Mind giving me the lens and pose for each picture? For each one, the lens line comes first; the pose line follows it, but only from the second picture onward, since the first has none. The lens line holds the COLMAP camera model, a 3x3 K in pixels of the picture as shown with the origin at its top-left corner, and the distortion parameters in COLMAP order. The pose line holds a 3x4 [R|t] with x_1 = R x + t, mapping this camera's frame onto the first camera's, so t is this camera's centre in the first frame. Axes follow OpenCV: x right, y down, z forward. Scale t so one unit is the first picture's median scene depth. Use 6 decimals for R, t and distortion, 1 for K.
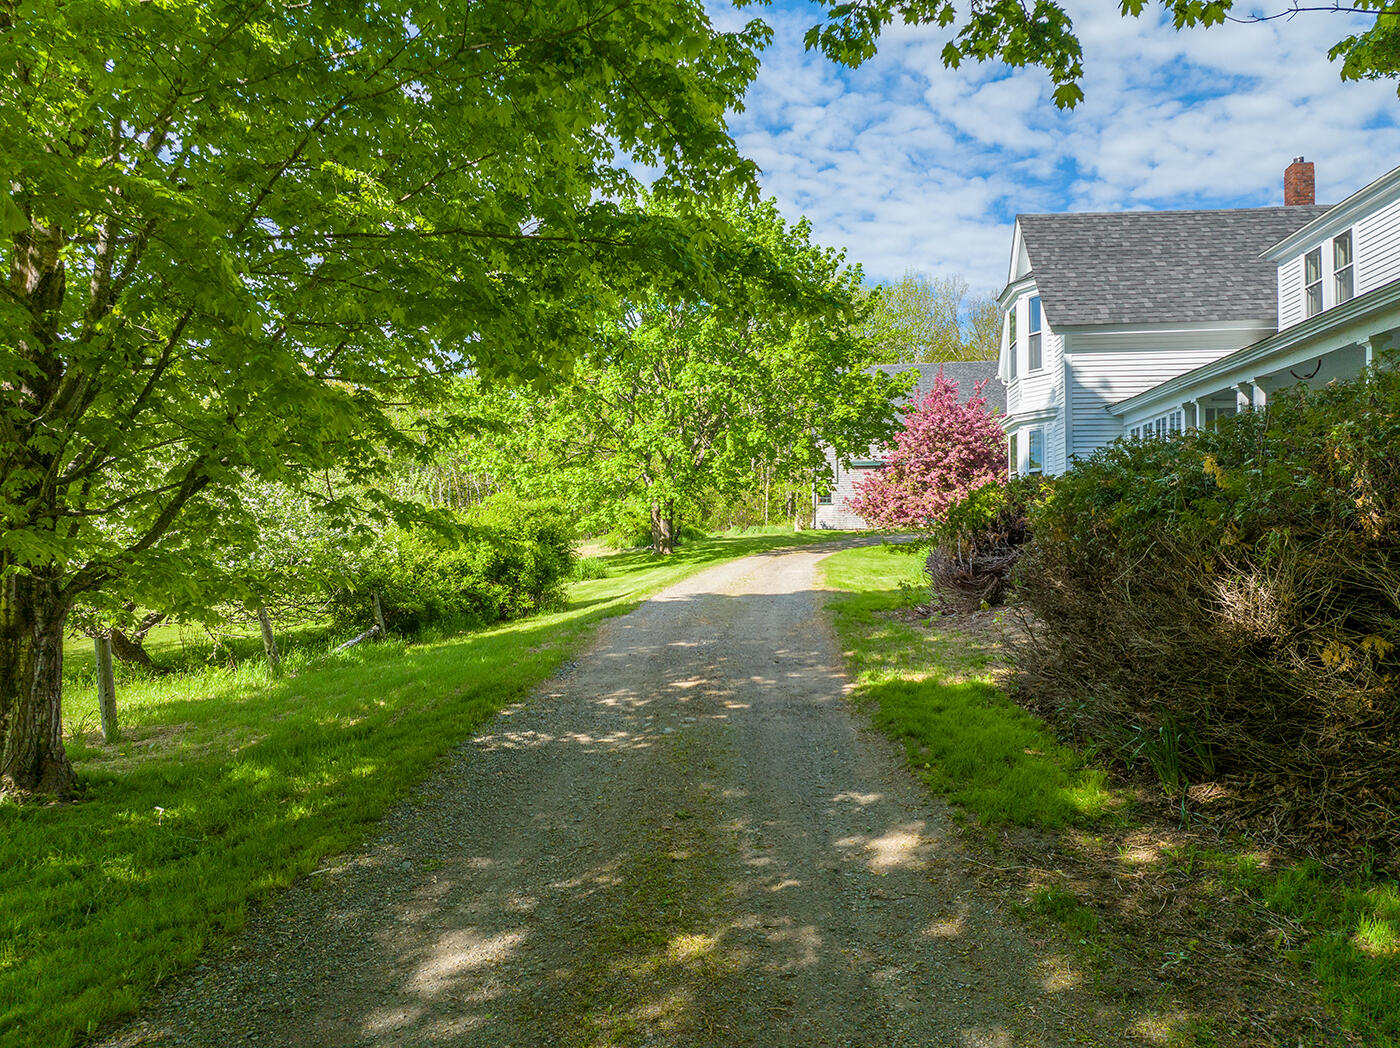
lens RADIAL K [[1013.8, 0, 707.3], [0, 1013.8, 525.4], [0, 0, 1]] dist [-0.027982, 0.026350]
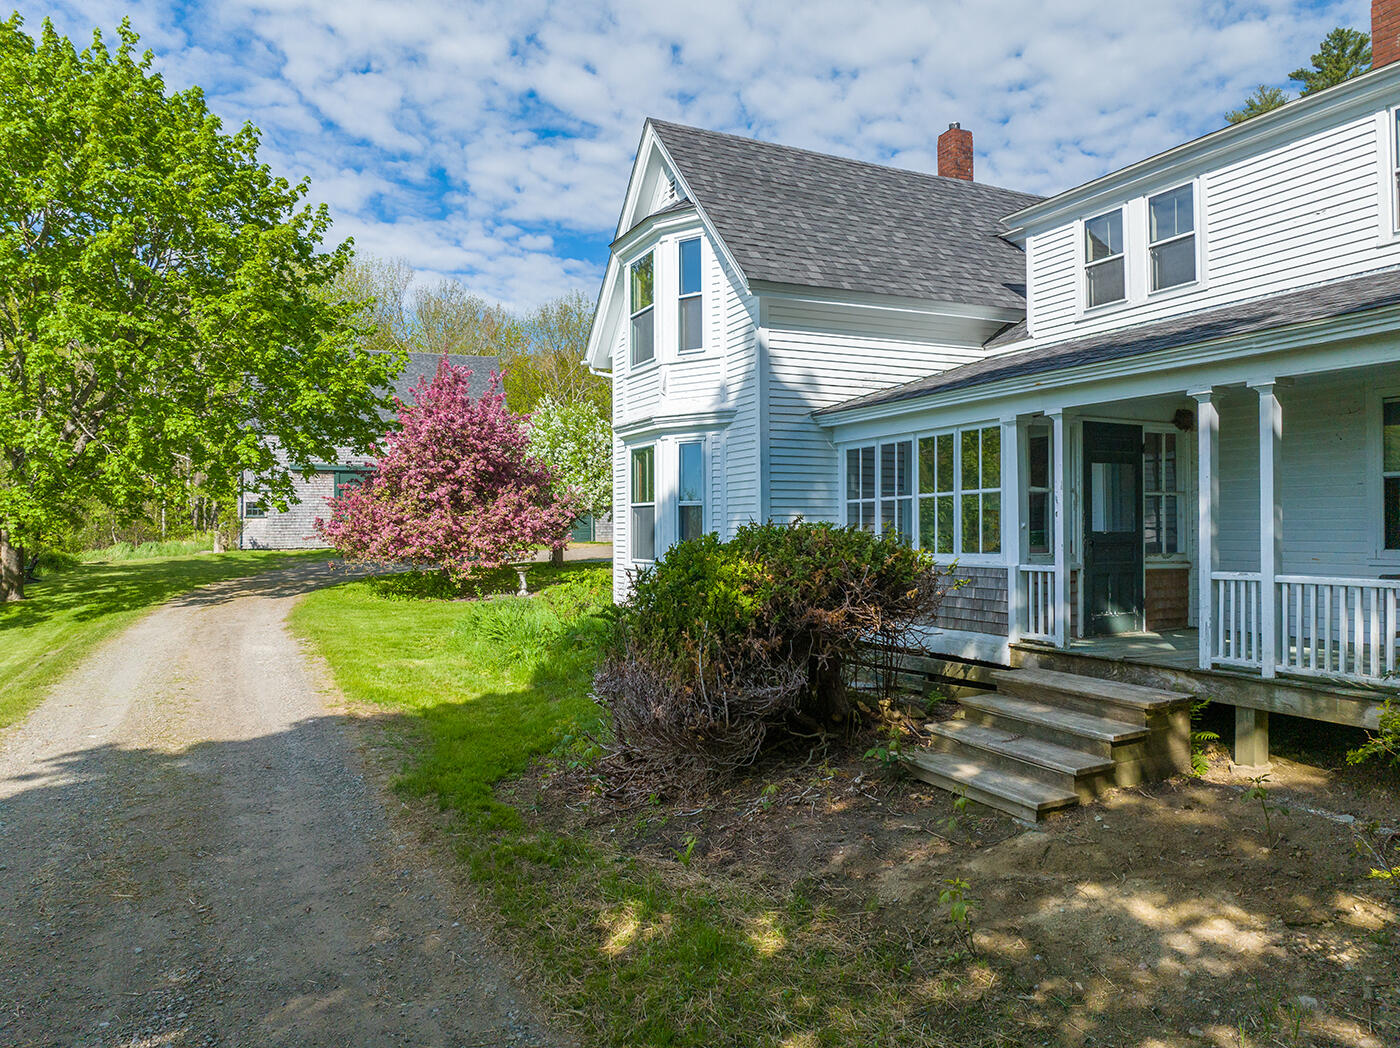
lens RADIAL K [[1013.8, 0, 707.3], [0, 1013.8, 525.4], [0, 0, 1]] dist [-0.027982, 0.026350]
pose [[0.845523, 0.003828, 0.533925, -0.010407], [-0.002845, 0.999992, -0.002663, -0.023615], [-0.533931, 0.000732, 0.845528, 0.266128]]
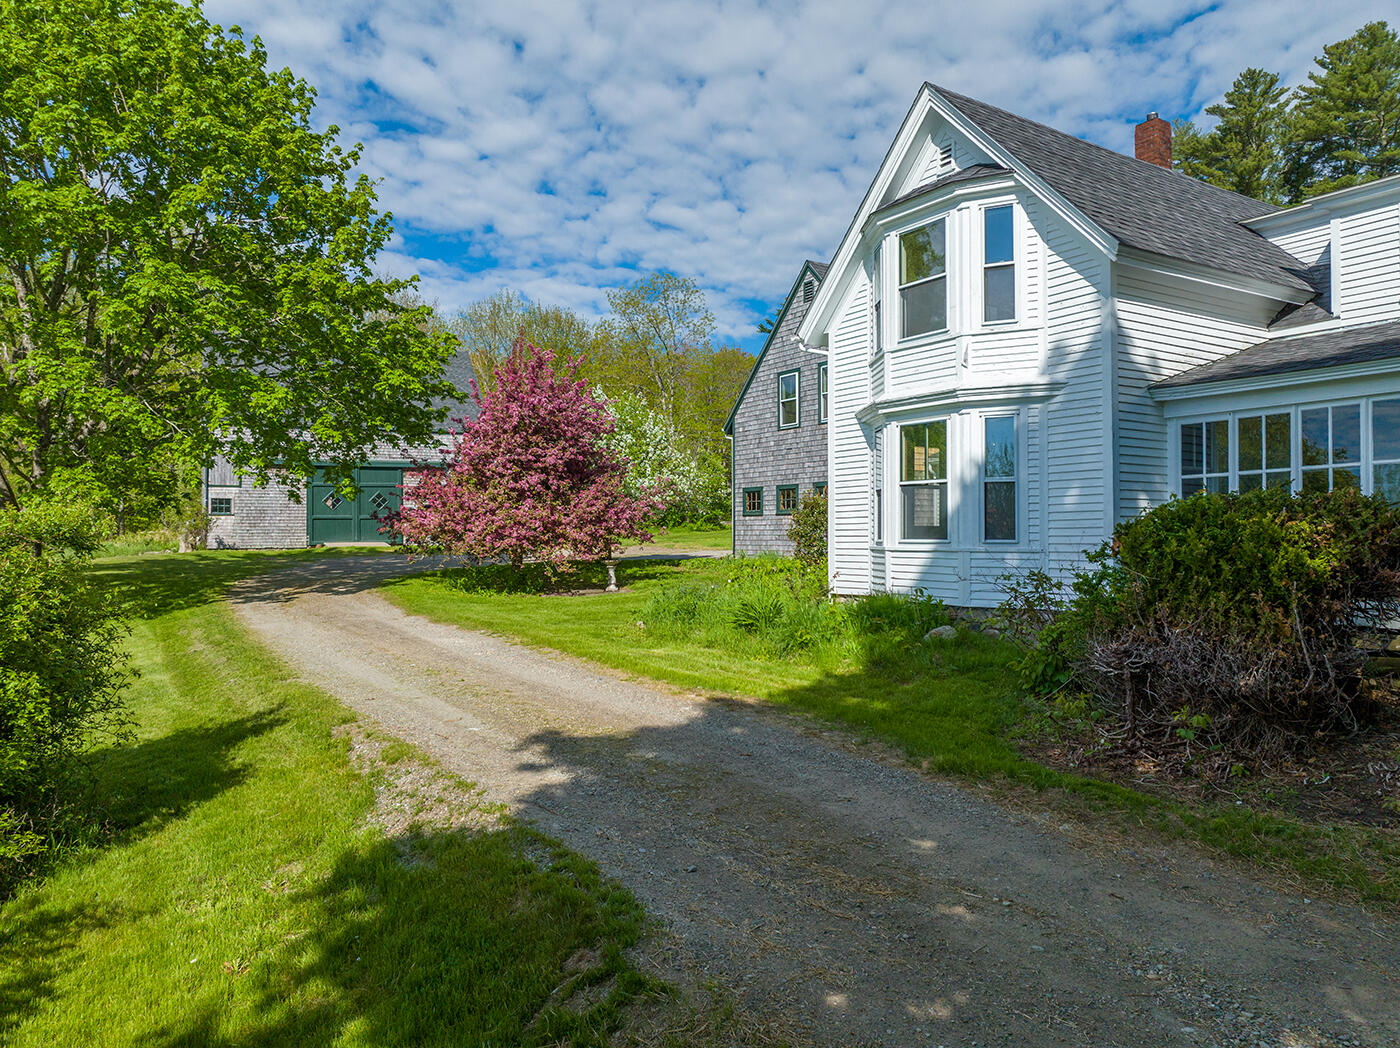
lens RADIAL K [[1004.2, 0, 717.1], [0, 1004.2, 540.5], [0, 0, 1]] dist [-0.046059, 0.044162]
pose [[0.766813, 0.002446, 0.641866, -0.130795], [-0.005505, 0.999981, 0.002765, -0.010420], [-0.641847, -0.005654, 0.766812, 0.384624]]
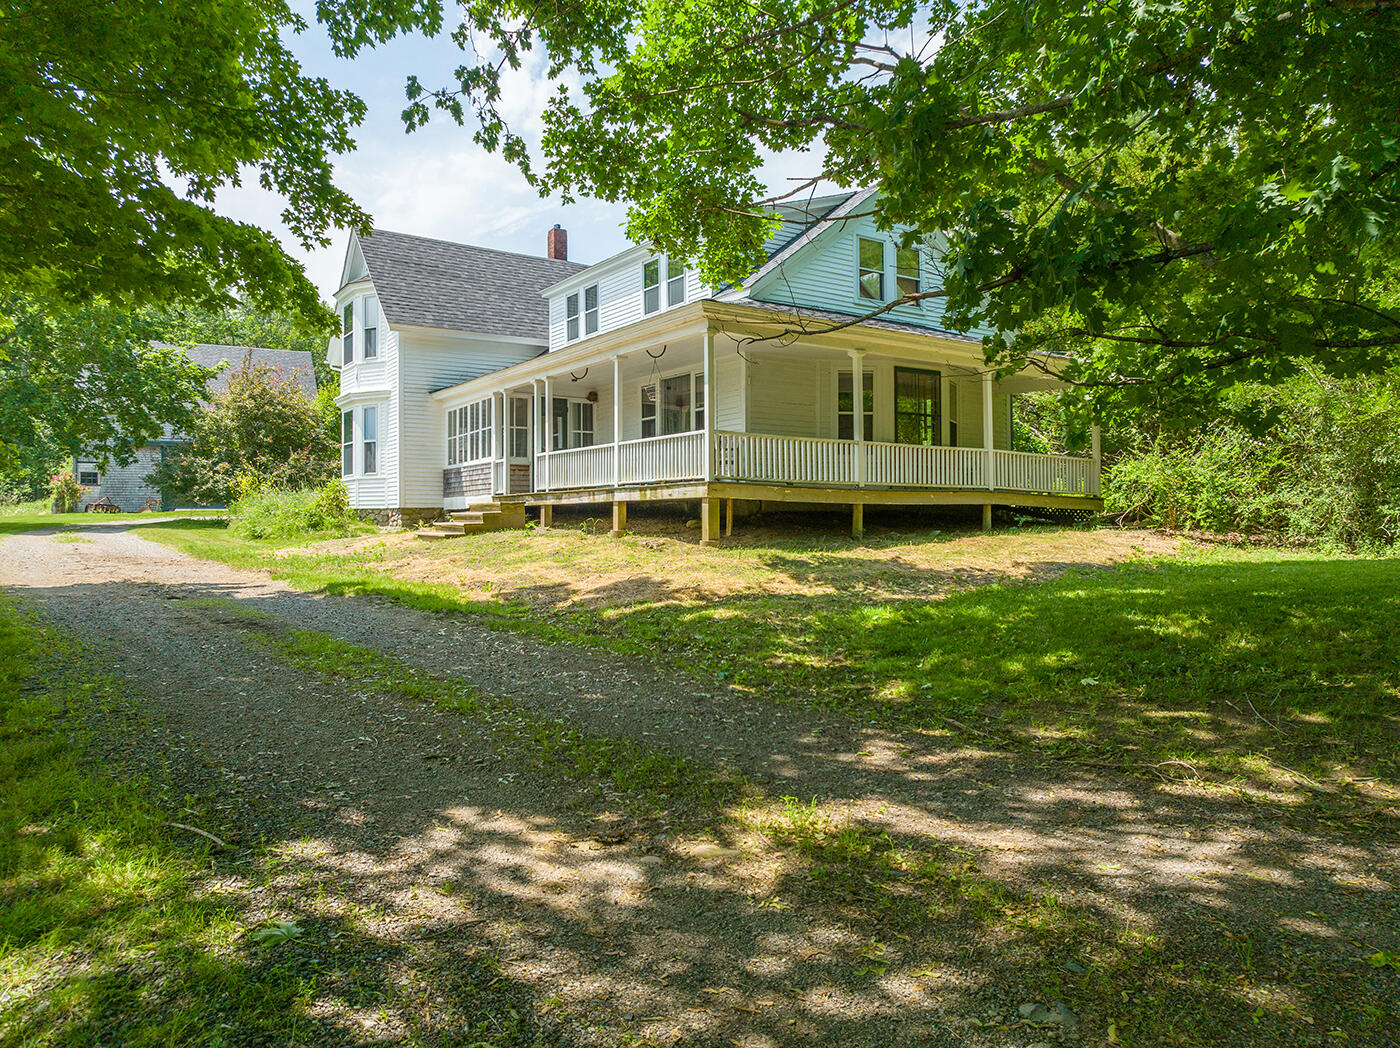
lens RADIAL K [[1013.8, 0, 707.3], [0, 1013.8, 525.4], [0, 0, 1]] dist [-0.027982, 0.026350]
pose [[0.756810, 0.009105, 0.653571, -0.095823], [-0.009411, 0.999951, -0.003033, 0.028400], [-0.653567, -0.003855, 0.756859, -0.108210]]
